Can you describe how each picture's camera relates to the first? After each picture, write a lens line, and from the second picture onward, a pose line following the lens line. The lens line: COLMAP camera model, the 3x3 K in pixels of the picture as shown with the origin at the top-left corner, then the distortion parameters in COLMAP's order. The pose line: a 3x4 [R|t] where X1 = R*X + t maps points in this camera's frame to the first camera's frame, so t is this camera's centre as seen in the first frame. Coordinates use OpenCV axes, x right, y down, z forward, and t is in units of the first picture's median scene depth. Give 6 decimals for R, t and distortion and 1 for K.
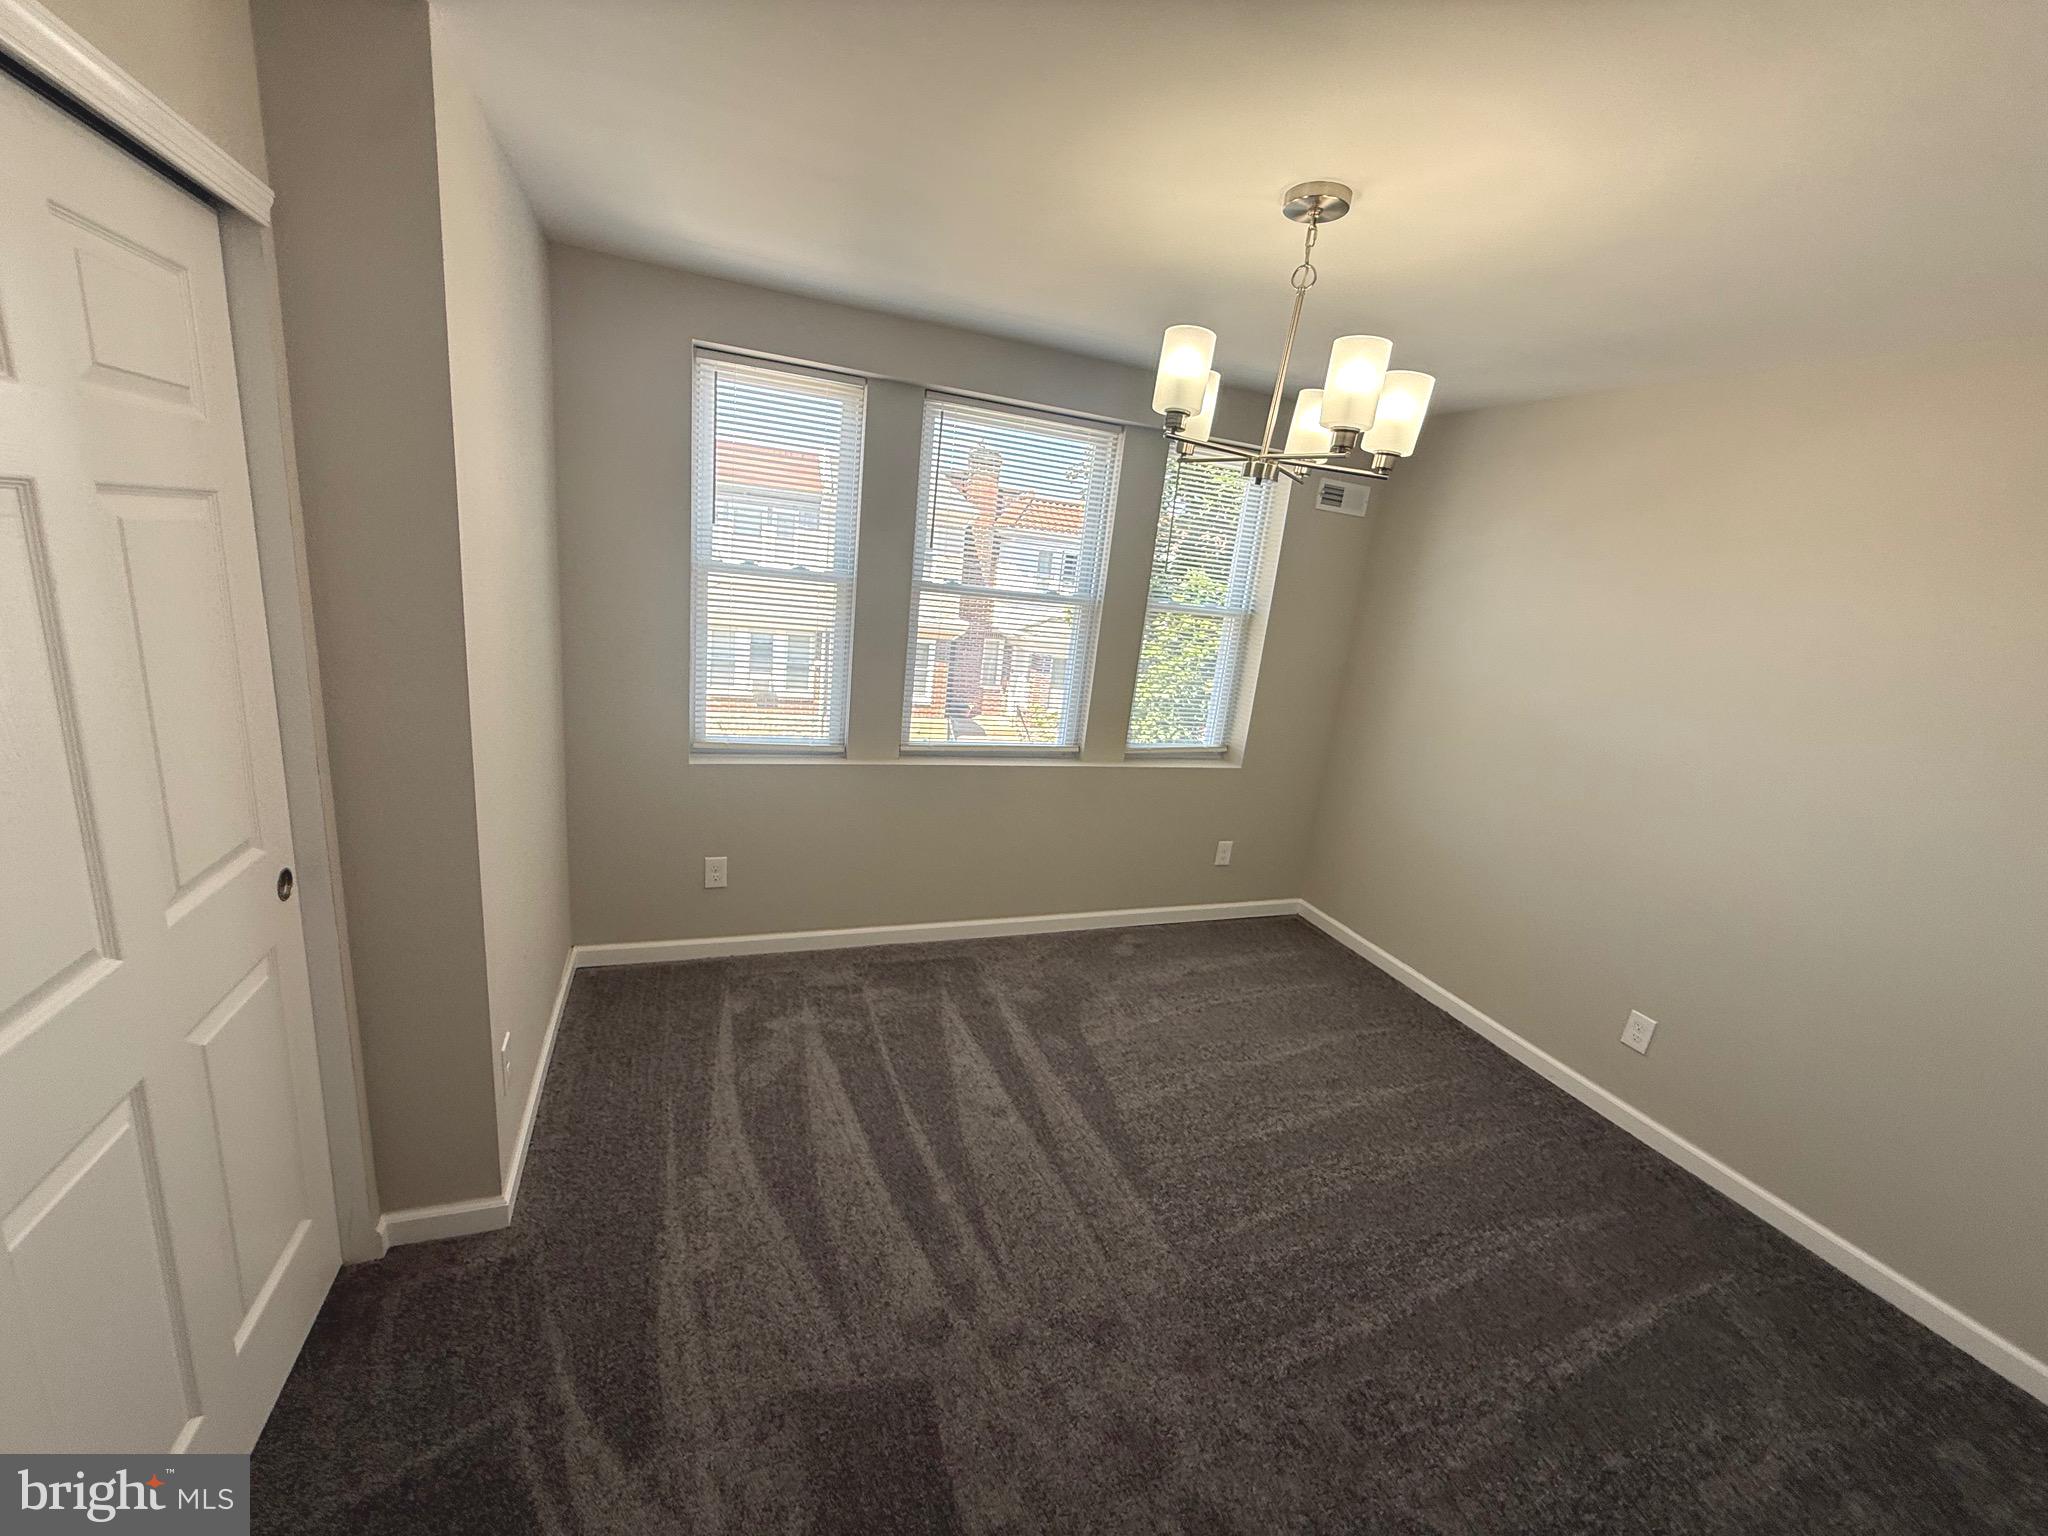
lens RADIAL K [[814.7, 0, 1016.0], [0, 814.7, 768.9], [0, 0, 1]] dist [-0.000138, -0.000103]
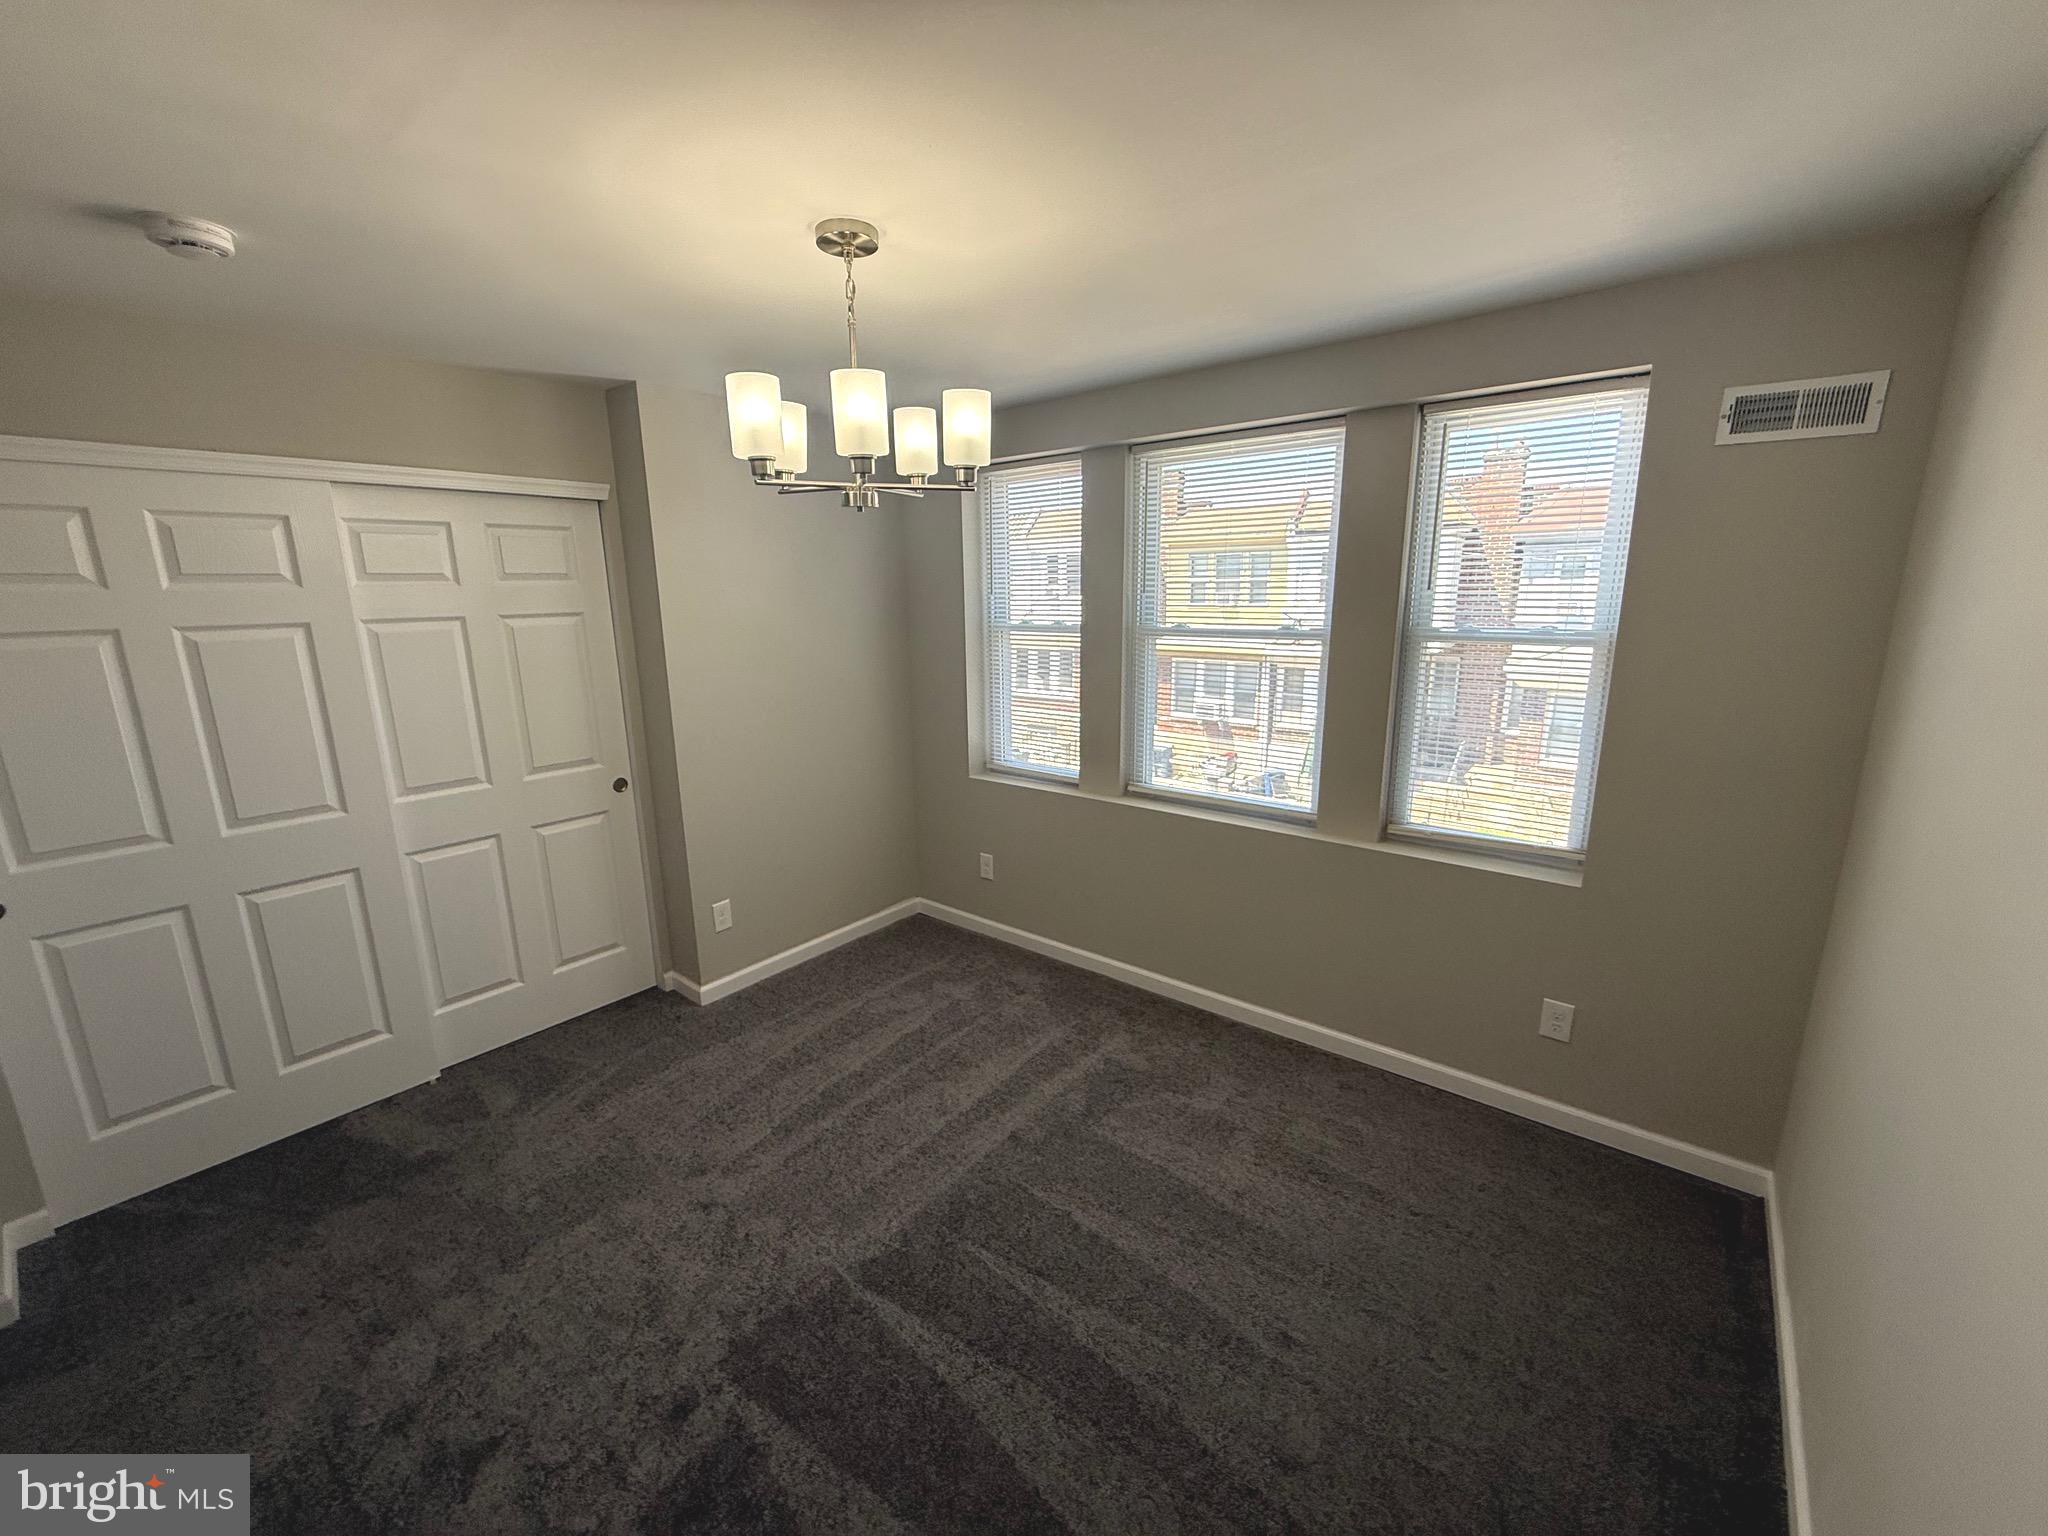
lens RADIAL K [[814.7, 0, 1016.0], [0, 814.7, 768.9], [0, 0, 1]] dist [-0.000138, -0.000103]
pose [[0.492460, 0.077317, -0.866894, 0.752551], [-0.150130, 0.988662, 0.002893, -0.033799], [0.857289, 0.128722, 0.498484, 0.398644]]
